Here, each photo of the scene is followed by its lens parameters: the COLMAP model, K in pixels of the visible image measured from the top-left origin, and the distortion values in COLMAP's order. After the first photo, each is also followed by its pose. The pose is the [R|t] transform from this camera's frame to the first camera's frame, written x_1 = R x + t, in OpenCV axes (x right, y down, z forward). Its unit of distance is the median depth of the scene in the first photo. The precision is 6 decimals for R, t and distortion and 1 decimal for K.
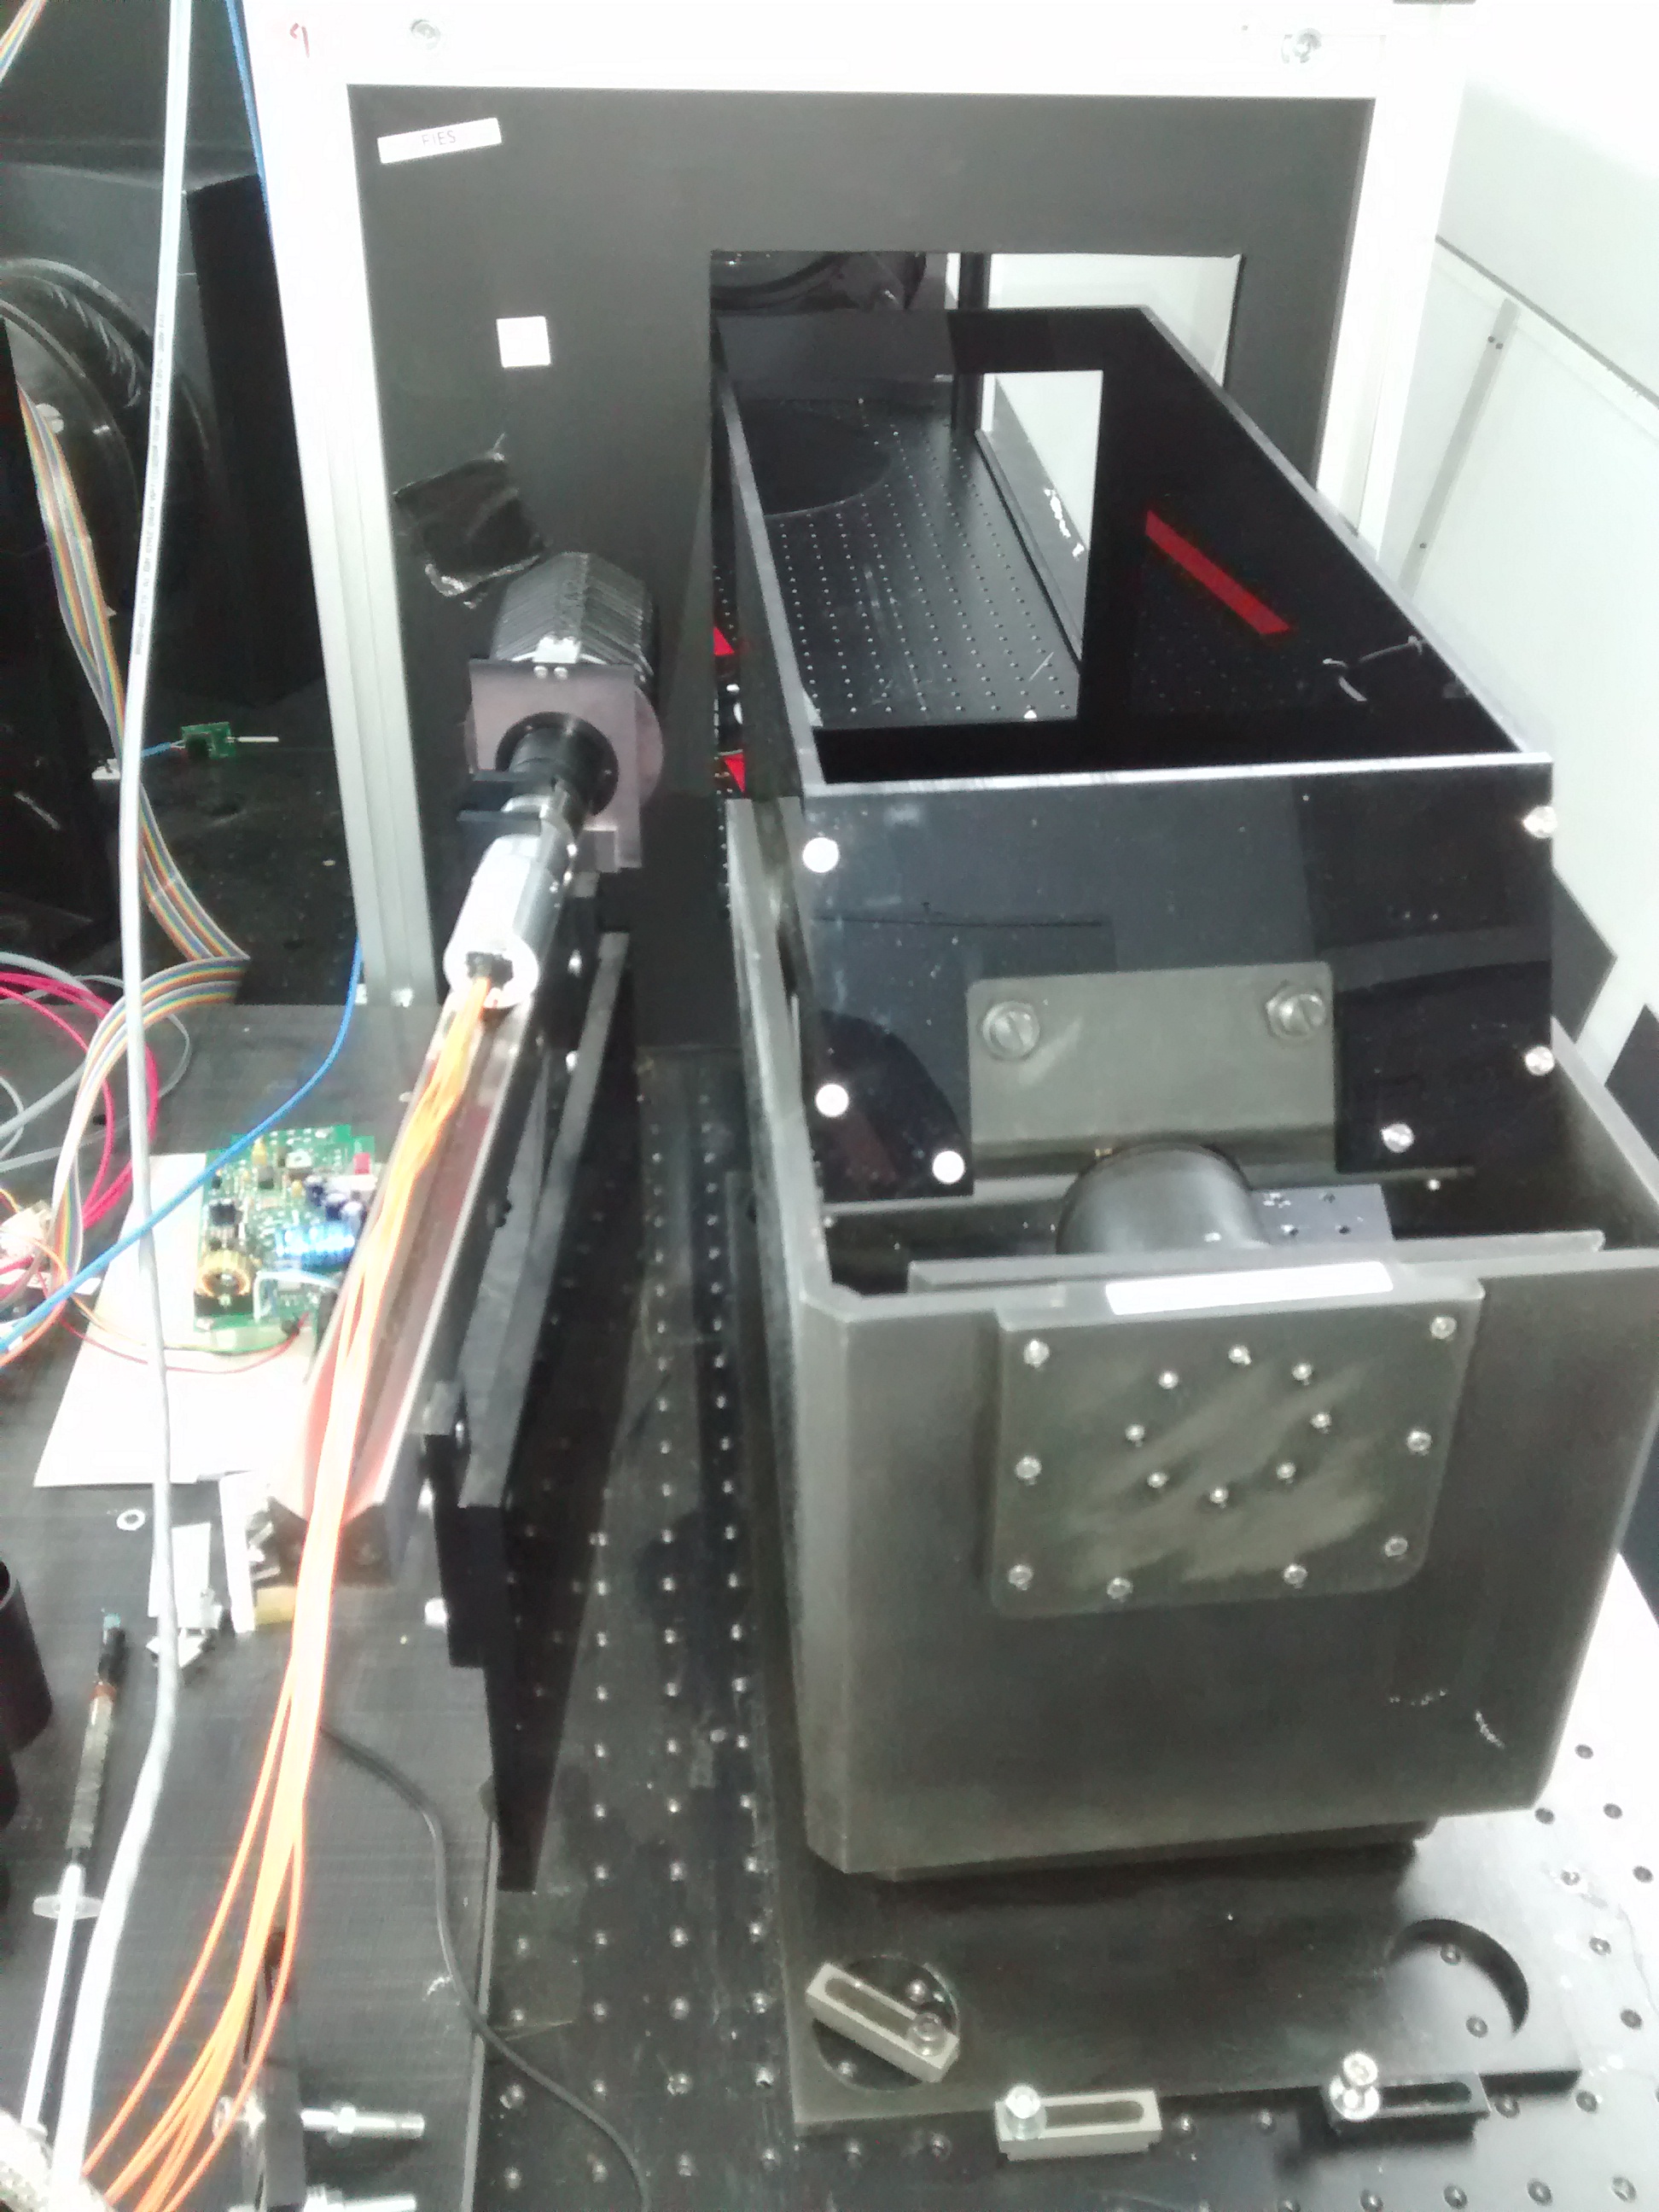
lens RADIAL K [[2134.4, 0, 829.5], [0, 2134.4, 1106.0], [0, 0, 1]] dist [0.007934, -0.031500]
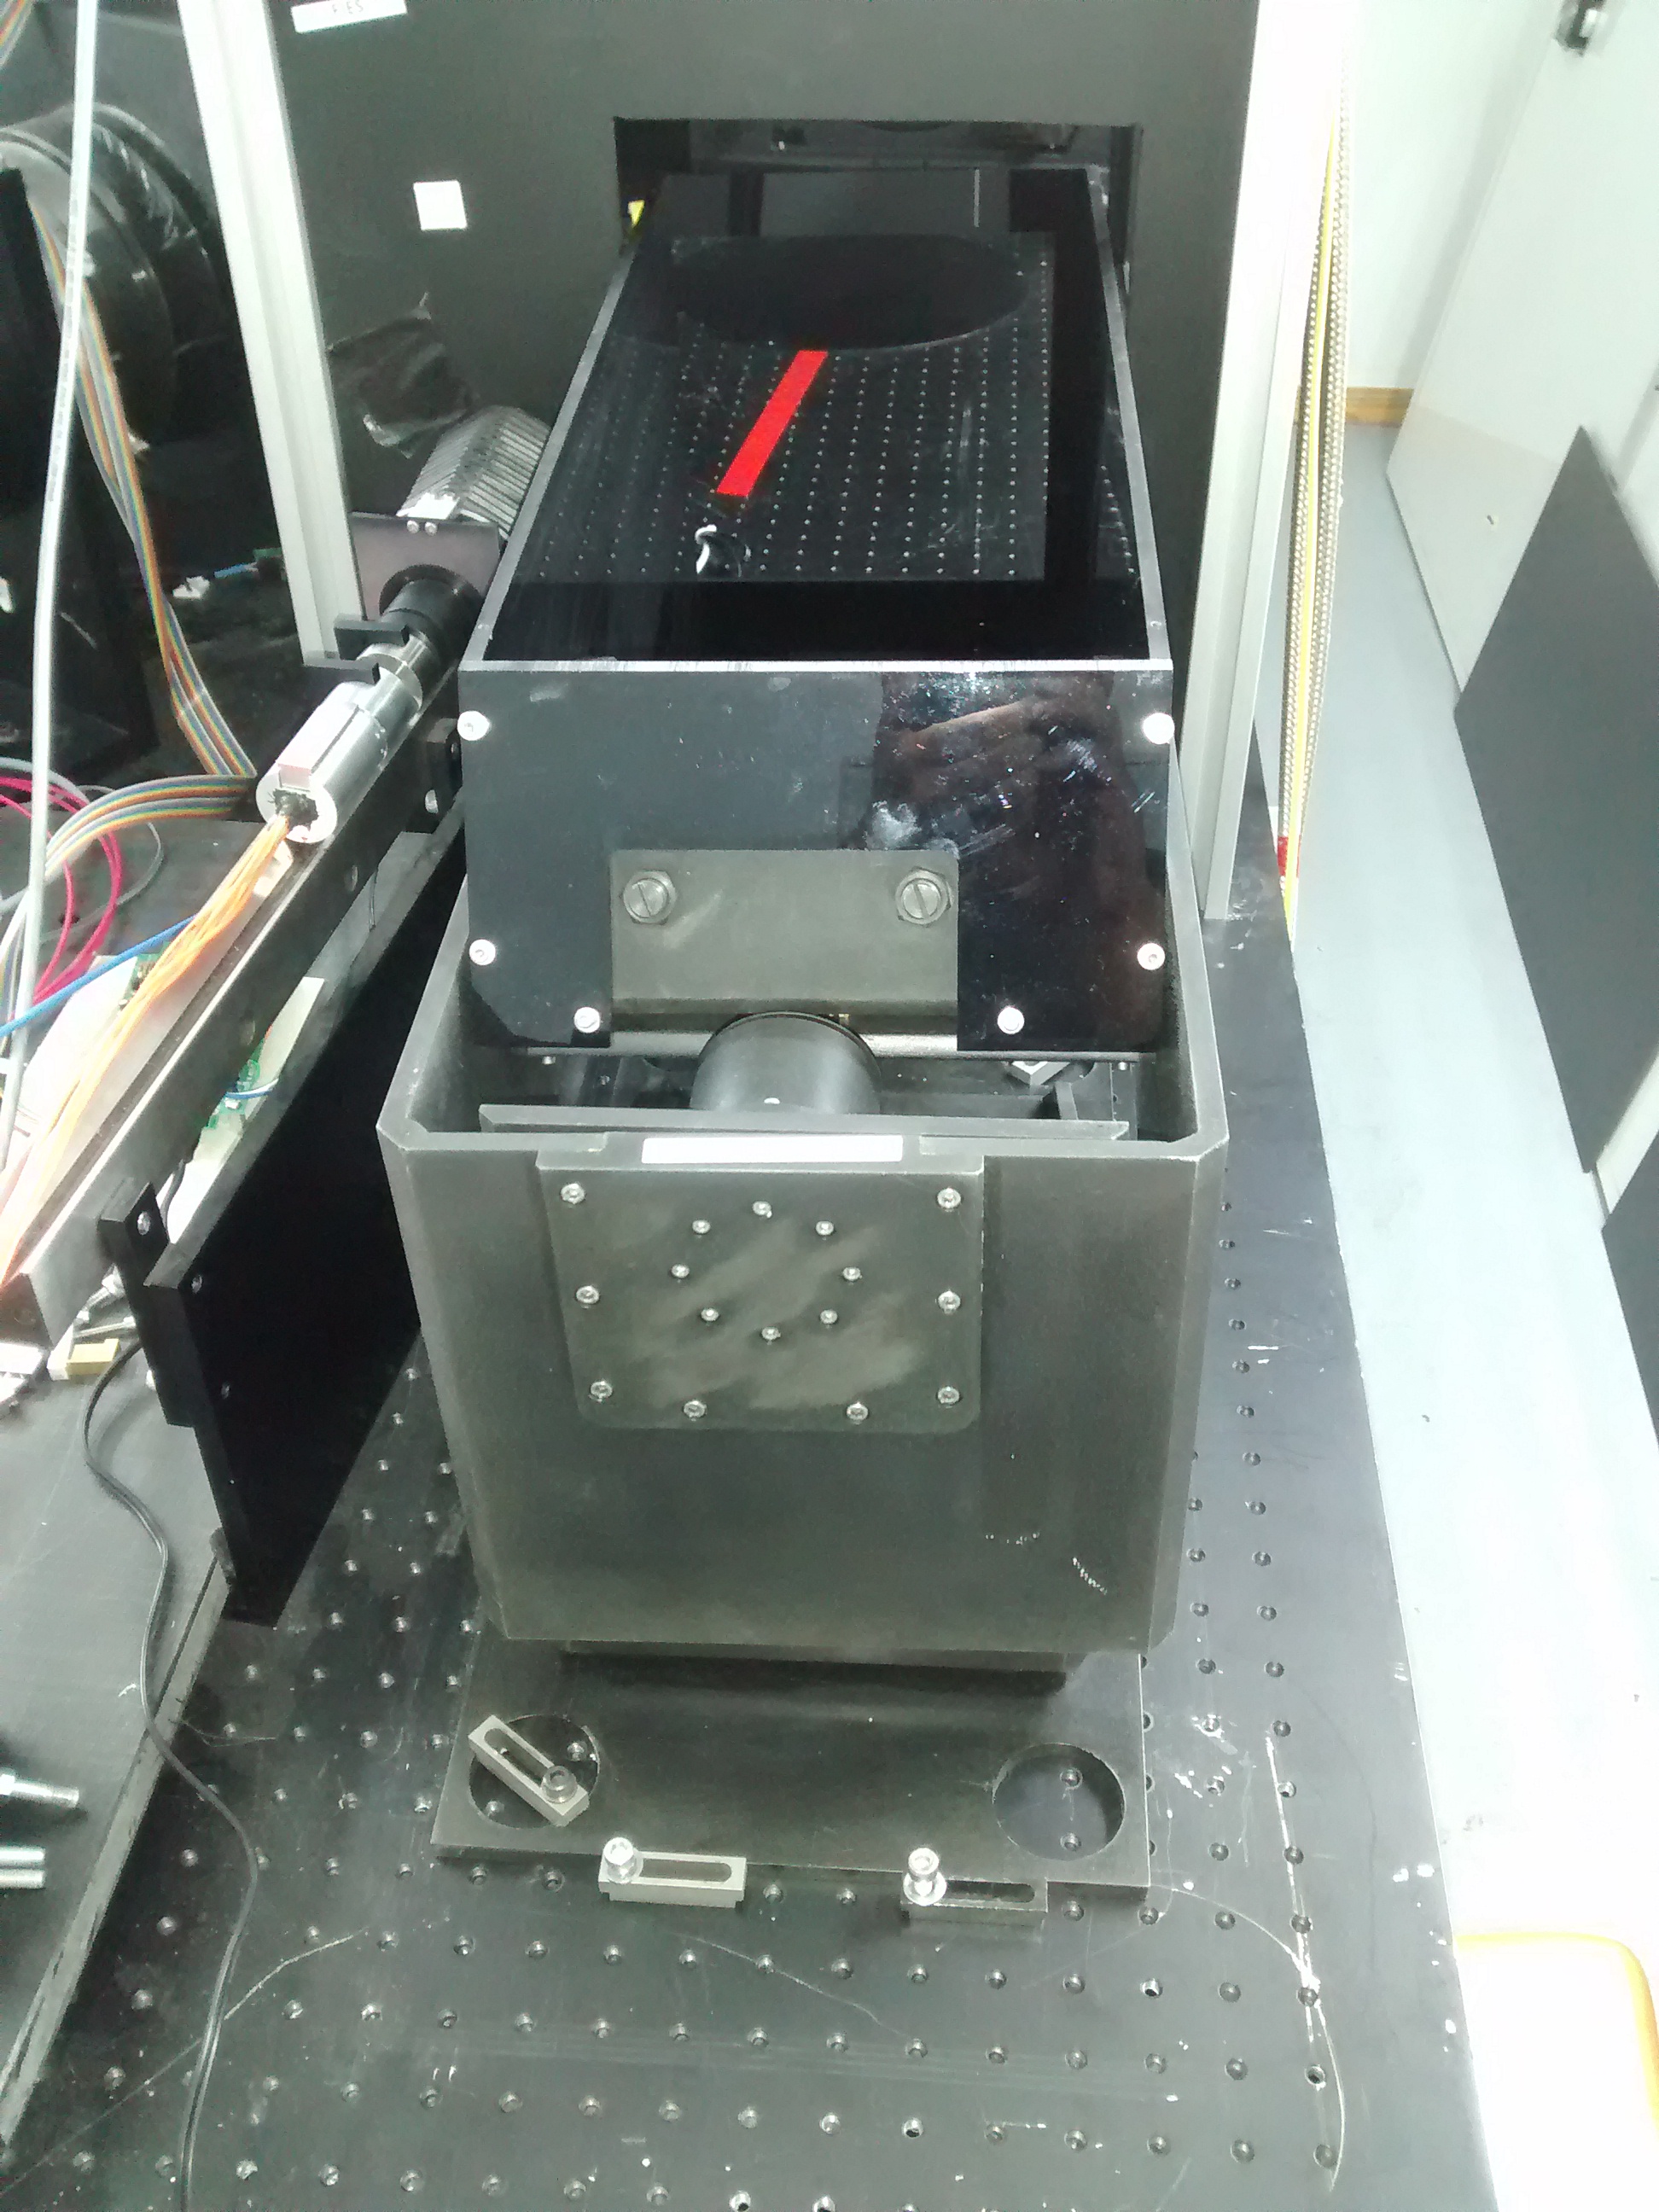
lens RADIAL K [[2153.5, 0, 840.1], [0, 2153.5, 1094.1], [0, 0, 1]] dist [-0.009843, -0.002531]
pose [[0.987424, 0.074464, -0.139462, 0.327335], [-0.063184, 0.994491, 0.083635, -0.031957], [0.144921, -0.073771, 0.986689, -0.071053]]
